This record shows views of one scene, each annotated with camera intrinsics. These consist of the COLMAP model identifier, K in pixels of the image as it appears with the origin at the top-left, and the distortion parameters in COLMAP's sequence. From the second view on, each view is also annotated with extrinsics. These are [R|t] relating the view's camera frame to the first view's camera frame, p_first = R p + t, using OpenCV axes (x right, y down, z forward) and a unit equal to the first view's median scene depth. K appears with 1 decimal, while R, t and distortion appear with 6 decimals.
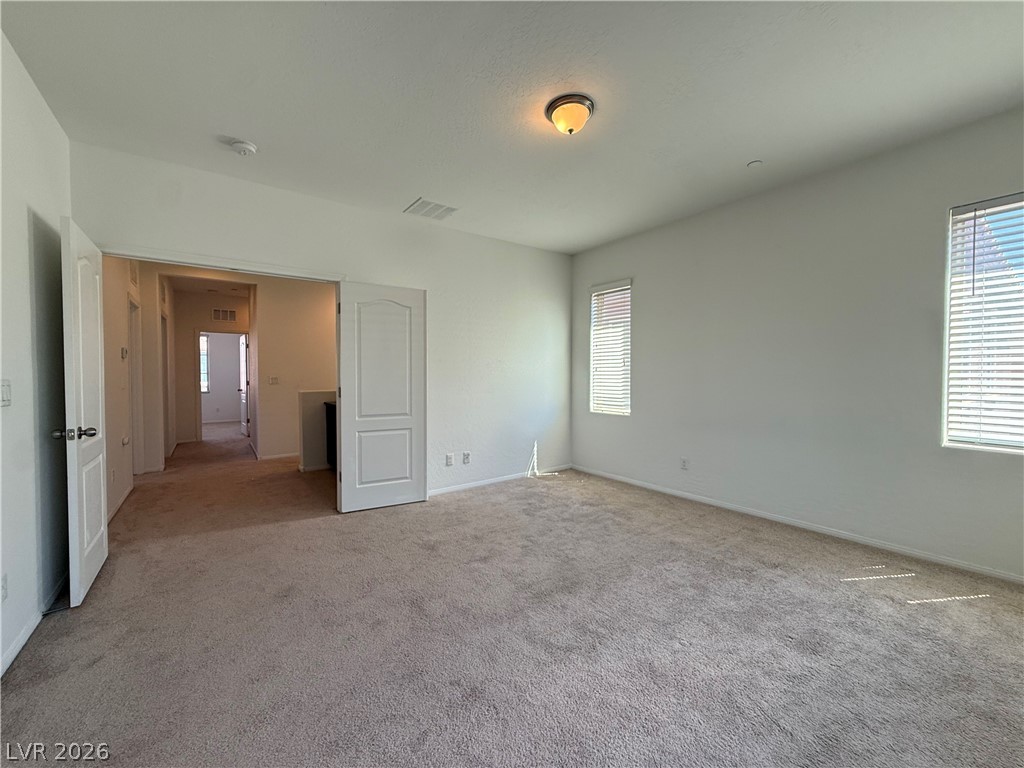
lens RADIAL K [[412.1, 0, 512.0], [0, 412.1, 384.0], [0, 0, 1]] dist [0.001357, 0.000369]
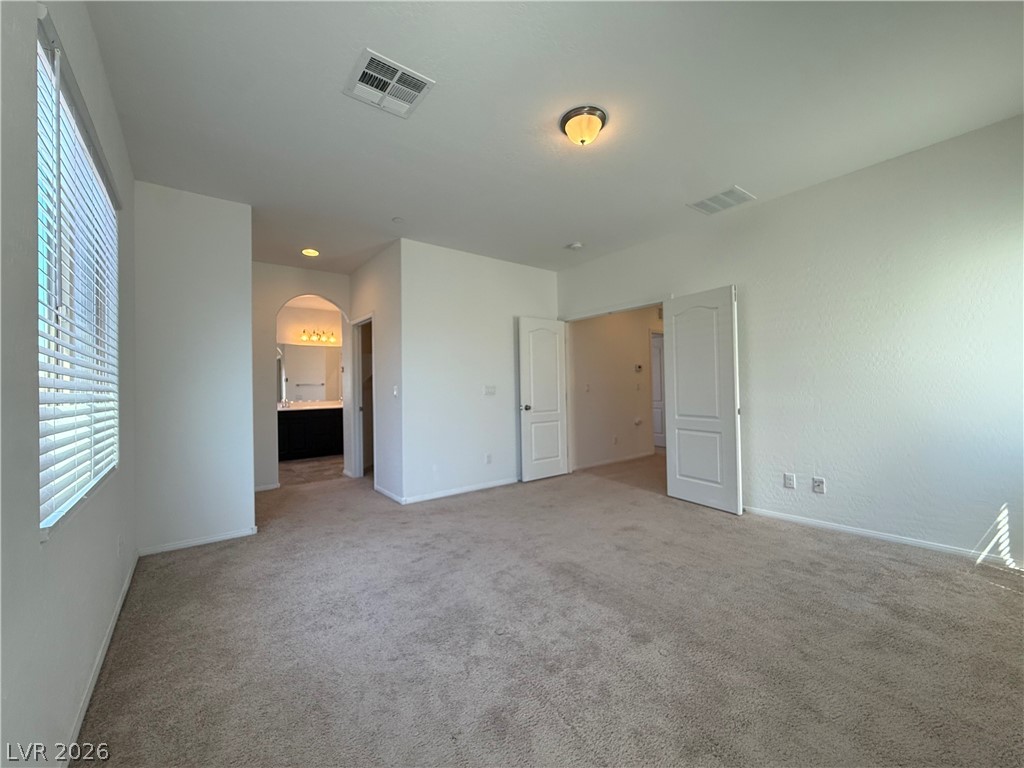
lens RADIAL K [[412.1, 0, 512.0], [0, 412.1, 384.0], [0, 0, 1]] dist [0.001357, 0.000369]
pose [[0.022115, -0.010724, -0.999698, 0.741344], [-0.002846, 0.999938, -0.010789, 0.005677], [0.999751, 0.003084, 0.022083, 0.507070]]
